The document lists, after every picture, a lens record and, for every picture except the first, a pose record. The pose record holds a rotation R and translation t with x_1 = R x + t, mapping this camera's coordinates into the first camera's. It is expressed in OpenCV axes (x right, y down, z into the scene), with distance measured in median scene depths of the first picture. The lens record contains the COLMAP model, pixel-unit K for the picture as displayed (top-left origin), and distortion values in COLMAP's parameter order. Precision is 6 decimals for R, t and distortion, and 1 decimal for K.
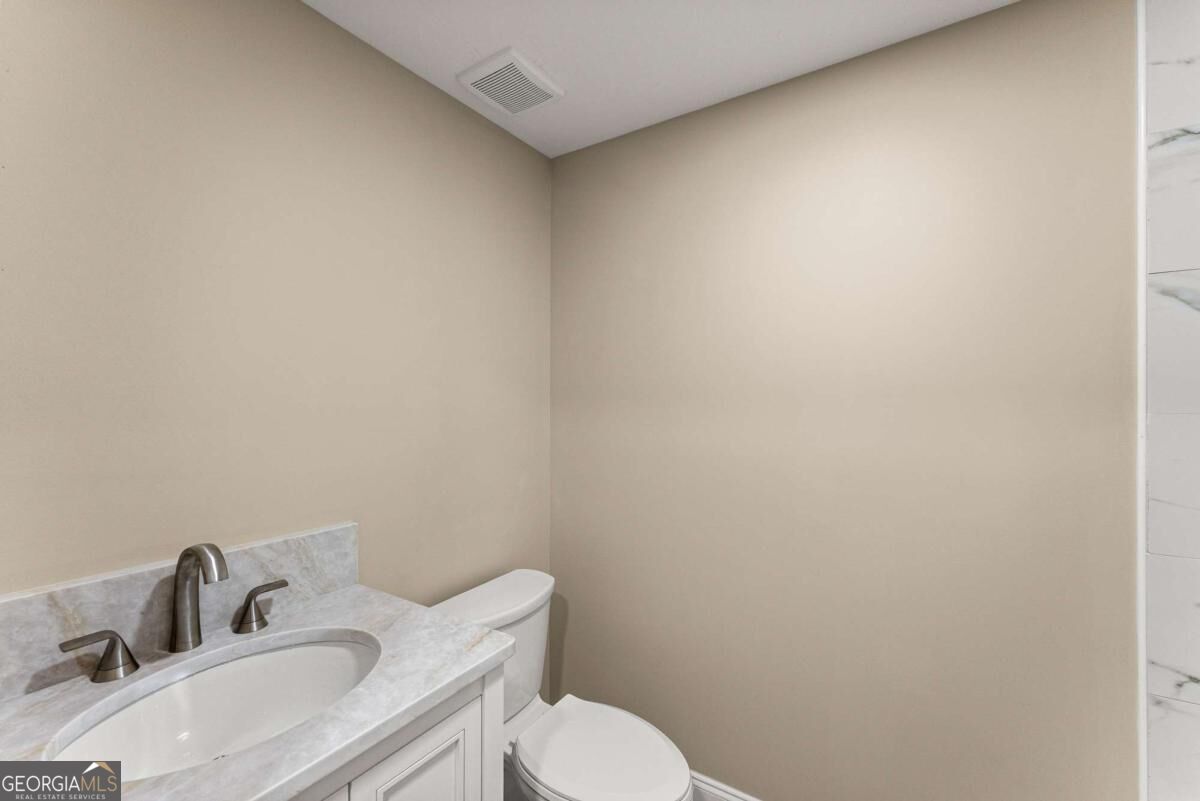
lens RADIAL K [[489.2, 0, 593.9], [0, 489.2, 399.2], [0, 0, 1]] dist [0.002676, -0.000567]
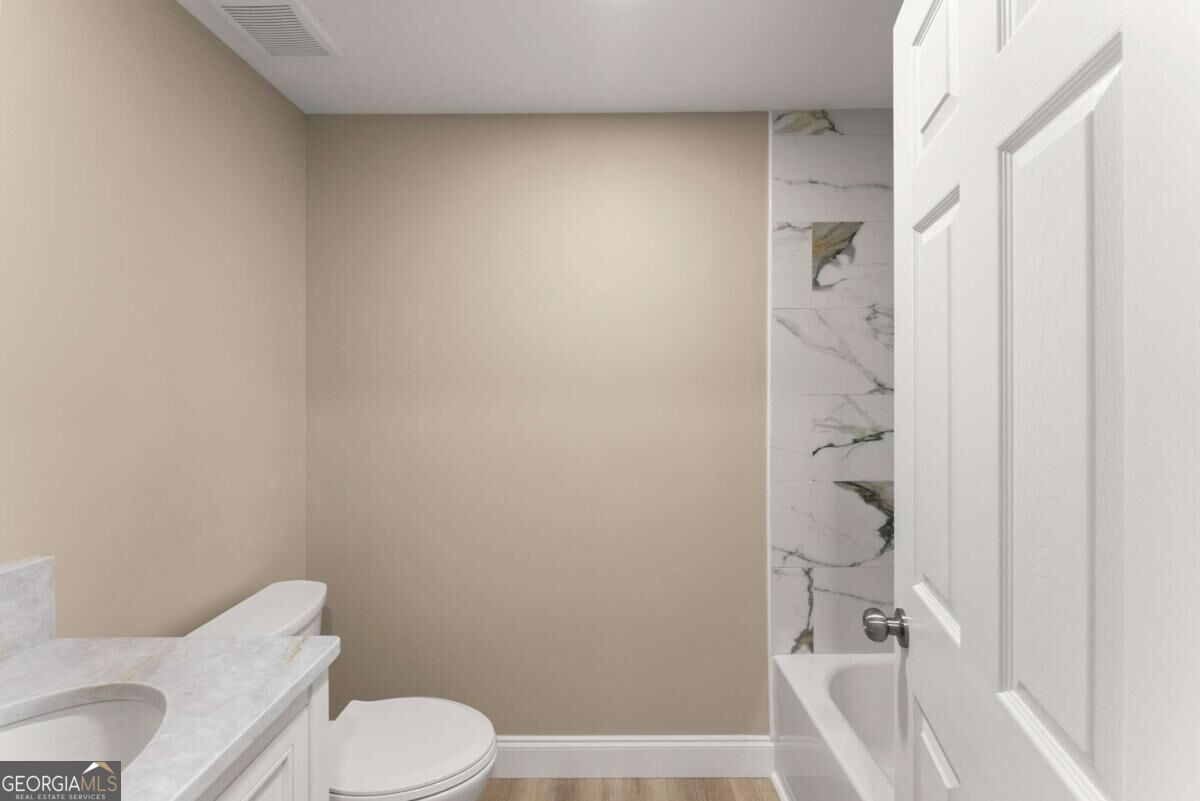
lens RADIAL K [[489.2, 0, 601.6], [0, 489.2, 393.8], [0, 0, 1]] dist [0.002676, -0.000567]
pose [[0.845785, -0.008657, 0.533454, -0.198553], [0.002445, 0.999921, 0.012349, 0.003640], [-0.533519, -0.009140, 0.845739, -0.062346]]
